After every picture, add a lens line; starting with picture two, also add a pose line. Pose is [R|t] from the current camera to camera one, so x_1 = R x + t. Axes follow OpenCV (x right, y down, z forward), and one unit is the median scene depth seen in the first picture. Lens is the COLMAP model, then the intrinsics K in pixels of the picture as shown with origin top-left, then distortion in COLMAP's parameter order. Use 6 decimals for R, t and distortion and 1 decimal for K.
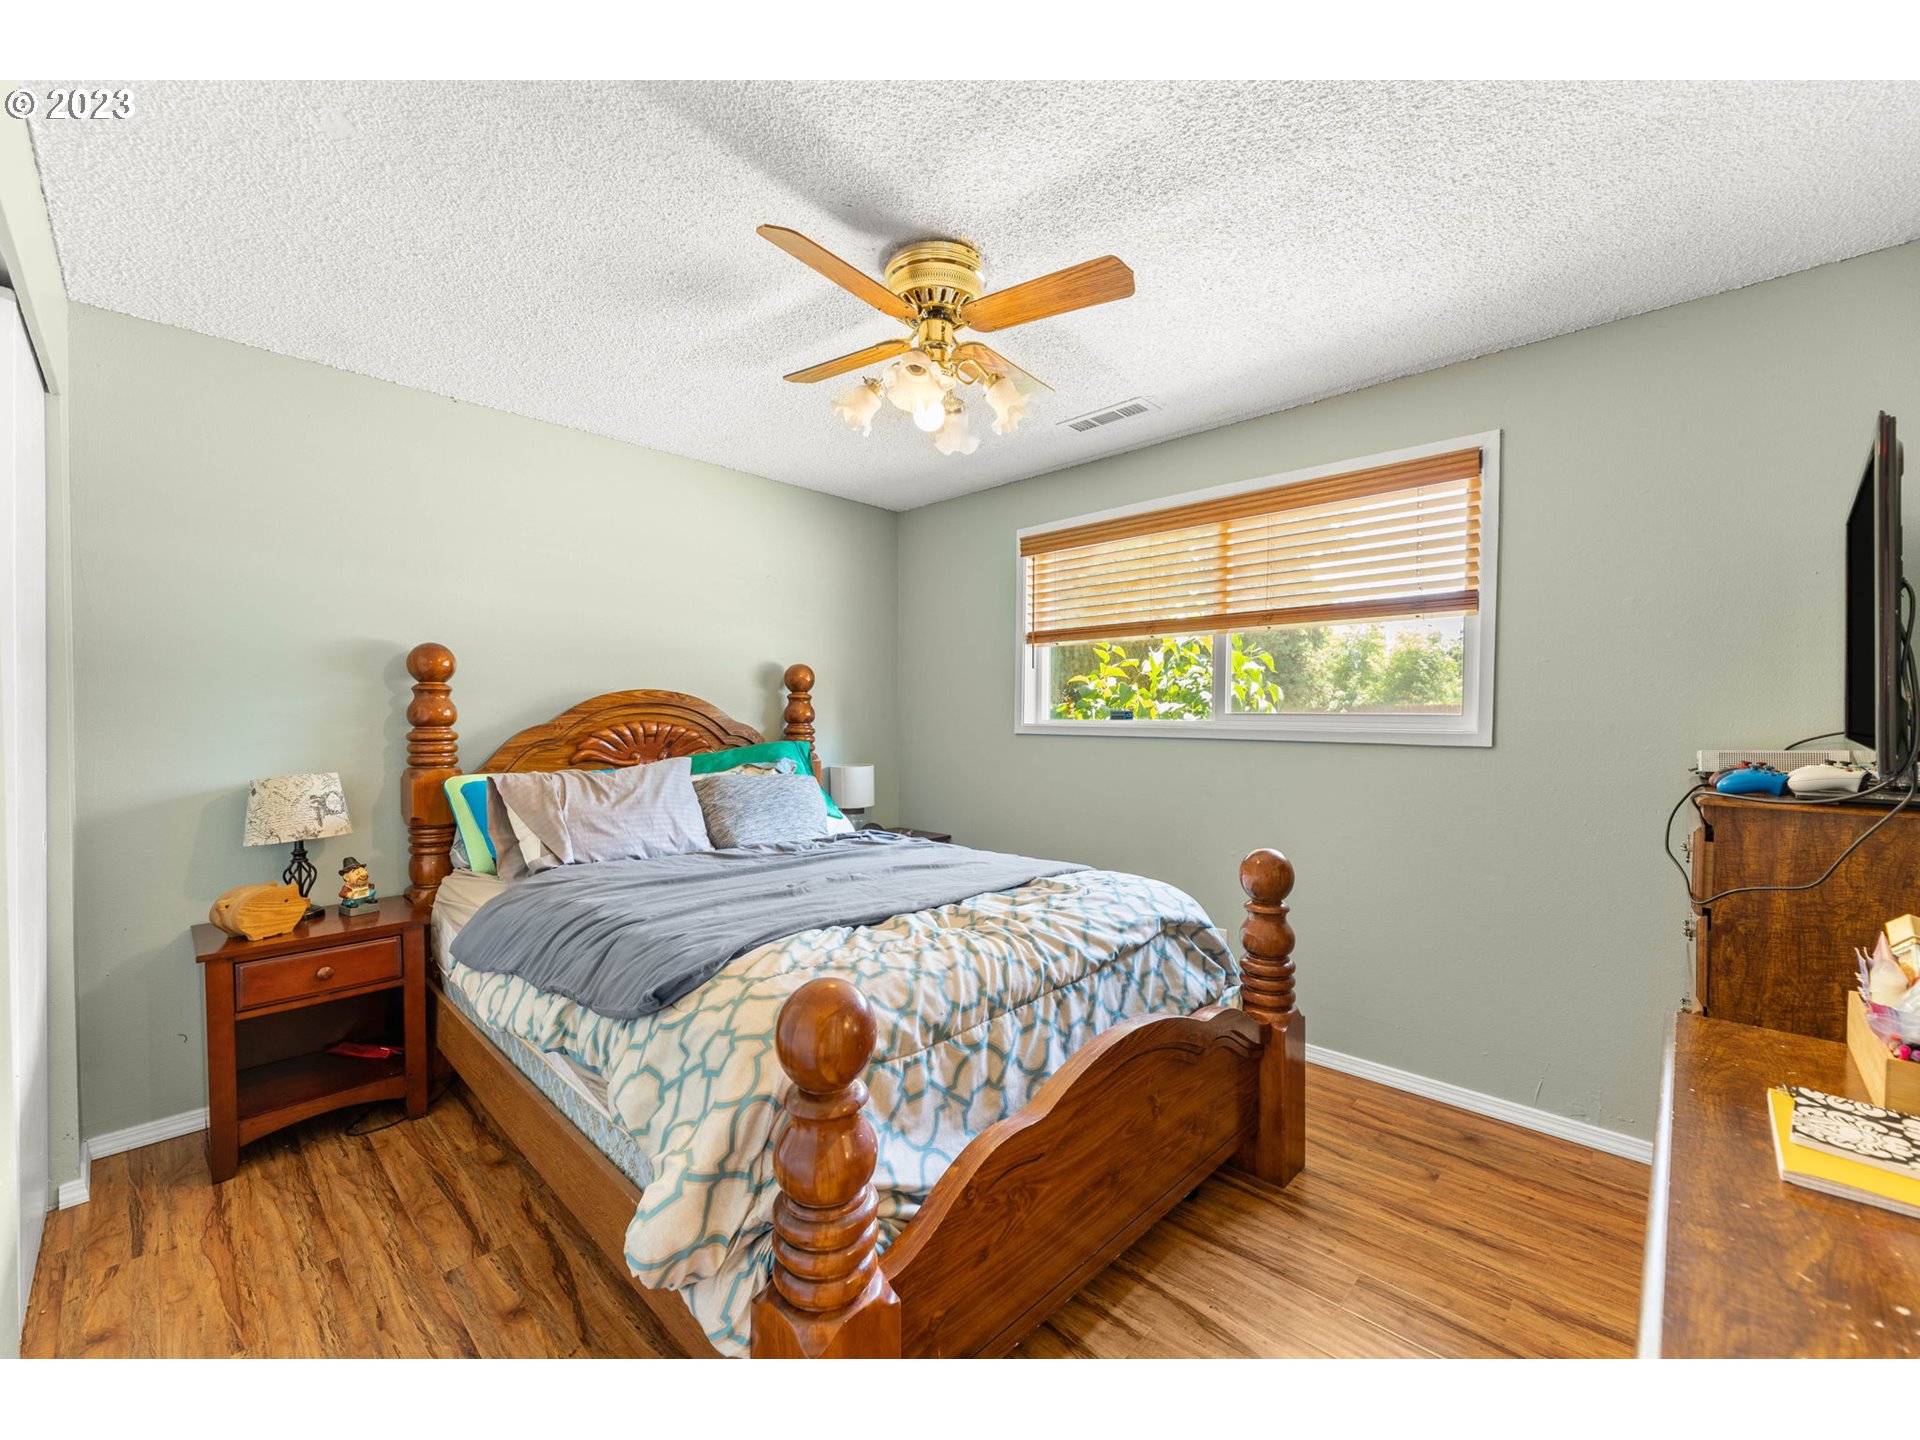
lens RADIAL K [[779.9, 0, 963.0], [0, 779.9, 719.8], [0, 0, 1]] dist [-0.002061, -0.000135]
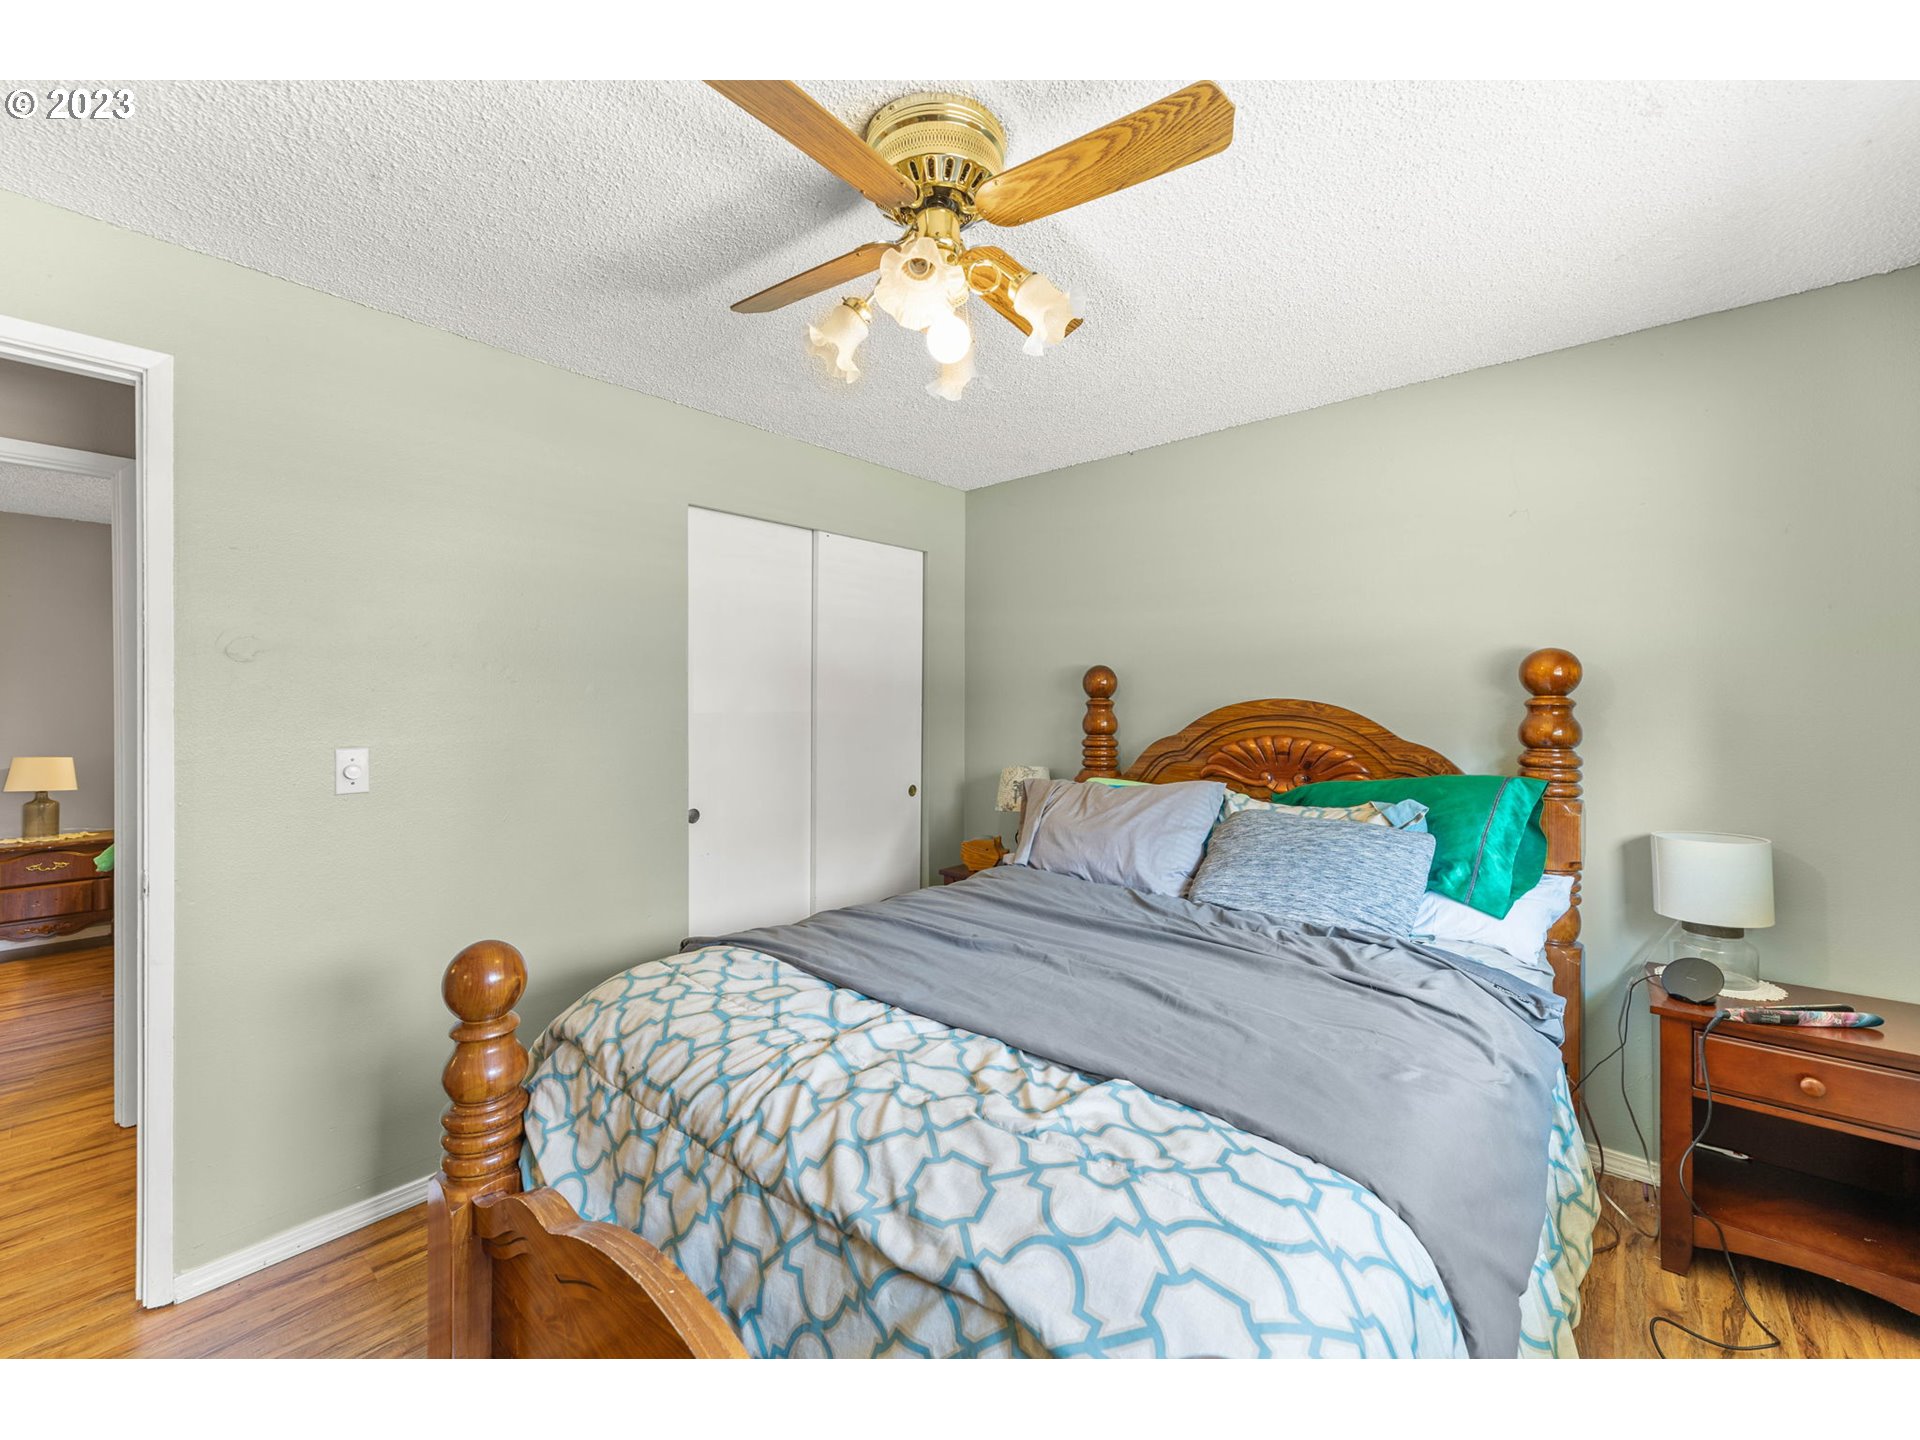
lens RADIAL K [[779.9, 0, 963.3], [0, 779.9, 709.5], [0, 0, 1]] dist [-0.002061, -0.000135]
pose [[0.041905, 0.003576, -0.999115, 0.499208], [-0.008634, 0.999958, 0.003217, -0.031858], [0.999084, 0.008491, 0.041934, 0.731135]]
